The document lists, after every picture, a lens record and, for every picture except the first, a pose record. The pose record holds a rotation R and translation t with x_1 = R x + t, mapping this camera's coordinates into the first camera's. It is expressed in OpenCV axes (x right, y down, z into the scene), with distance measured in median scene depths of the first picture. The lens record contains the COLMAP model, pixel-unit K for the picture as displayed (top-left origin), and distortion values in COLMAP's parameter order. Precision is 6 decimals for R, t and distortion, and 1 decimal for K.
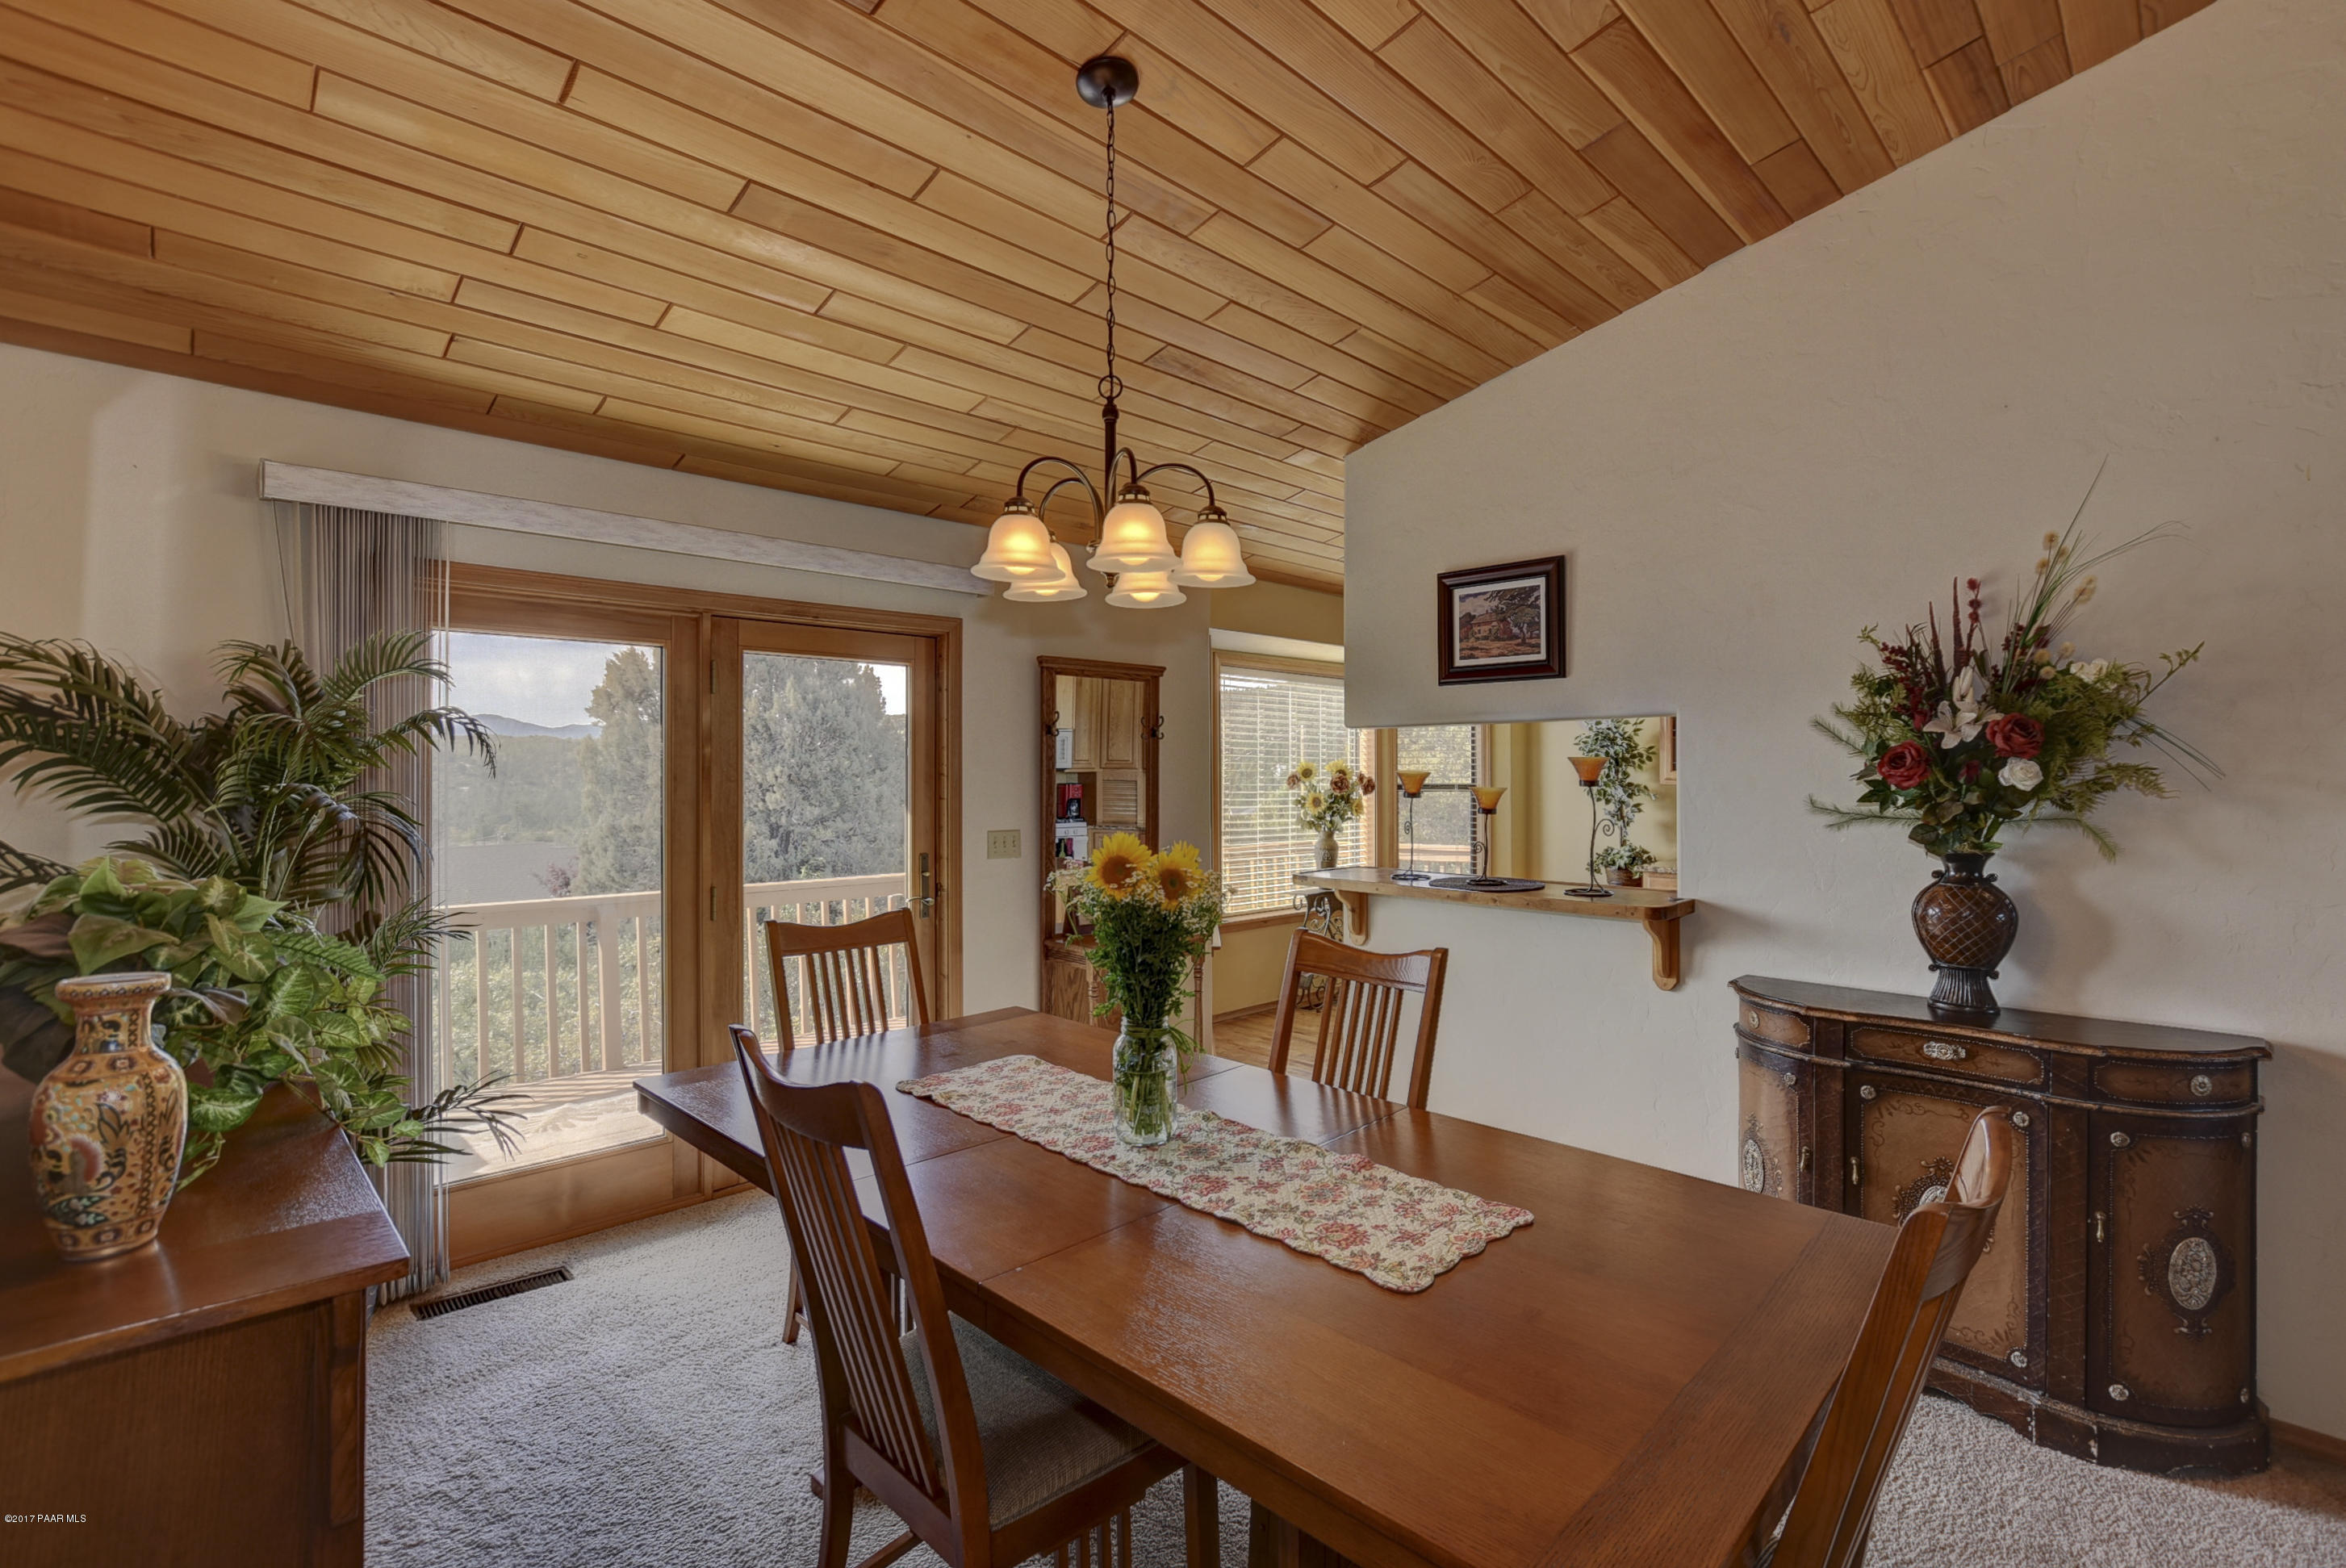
lens RADIAL K [[1033.2, 0, 1173.0], [0, 1033.2, 784.0], [0, 0, 1]] dist [-0.025583, 0.006693]
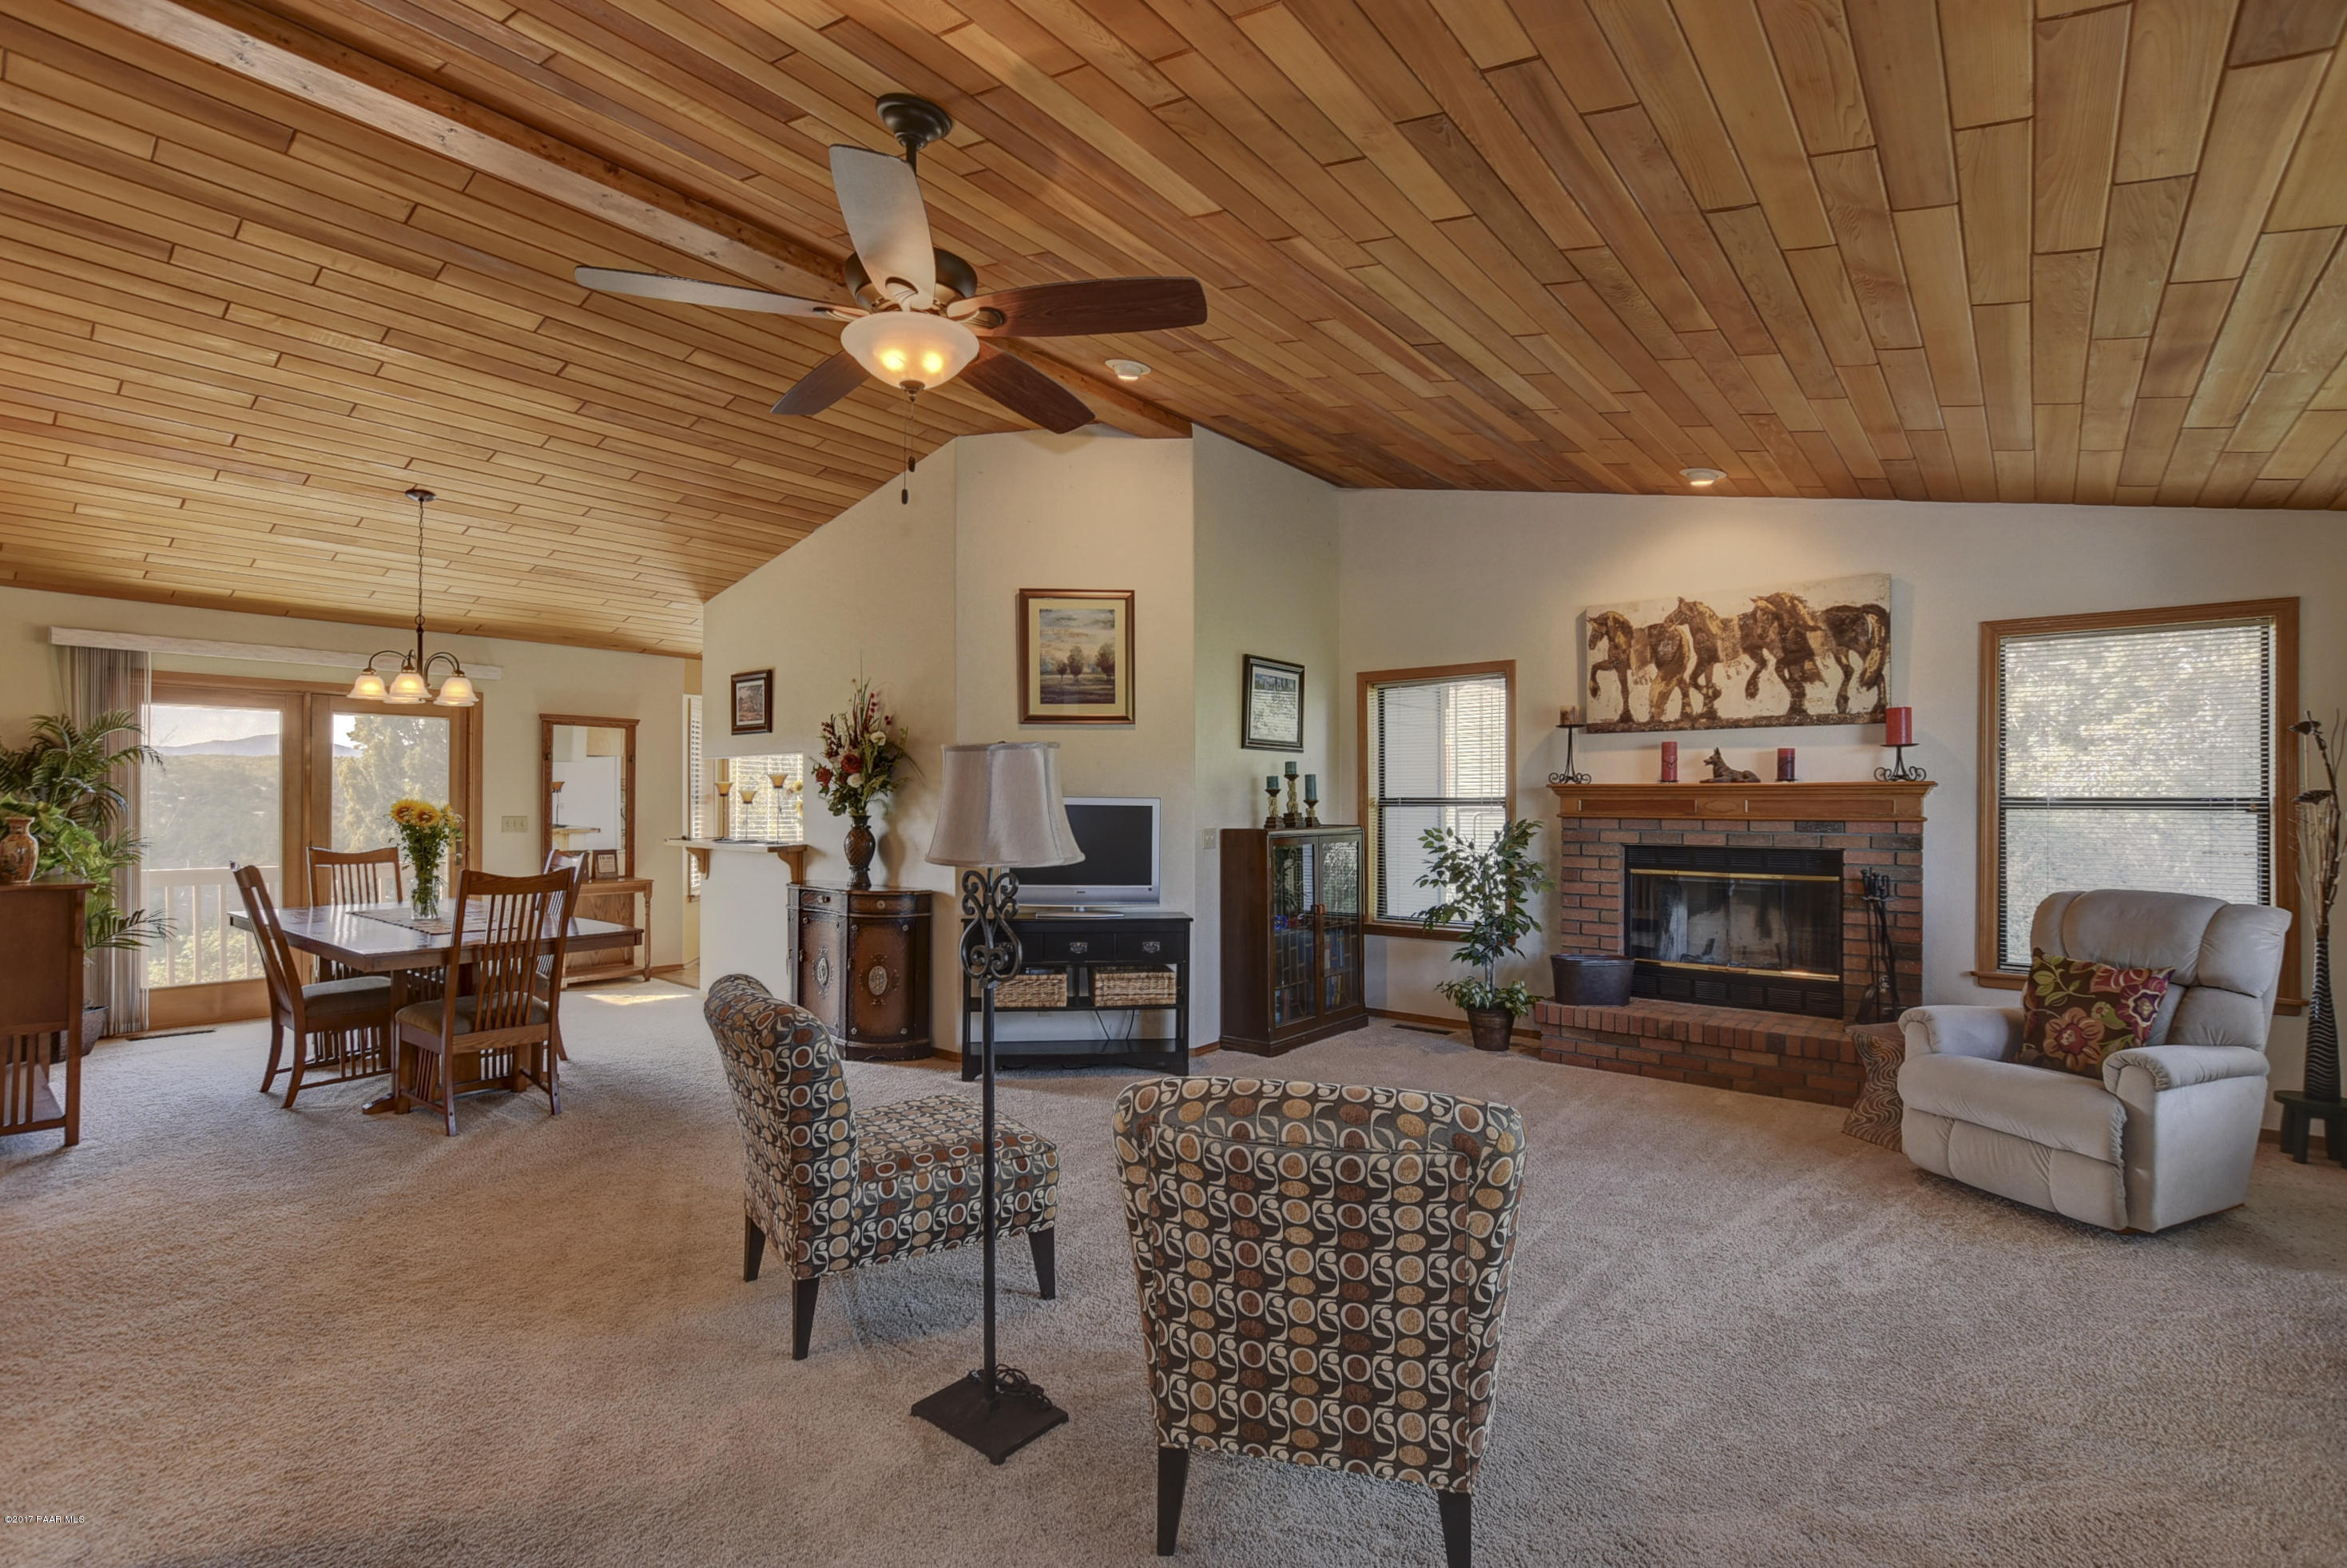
lens RADIAL K [[1054.4, 0, 1152.6], [0, 1054.4, 811.5], [0, 0, 1]] dist [-0.033524, 0.006669]
pose [[0.994172, 0.004943, 0.107695, 1.145829], [-0.004856, 0.999988, -0.001077, 0.055711], [-0.107699, 0.000547, 0.994183, -1.350356]]
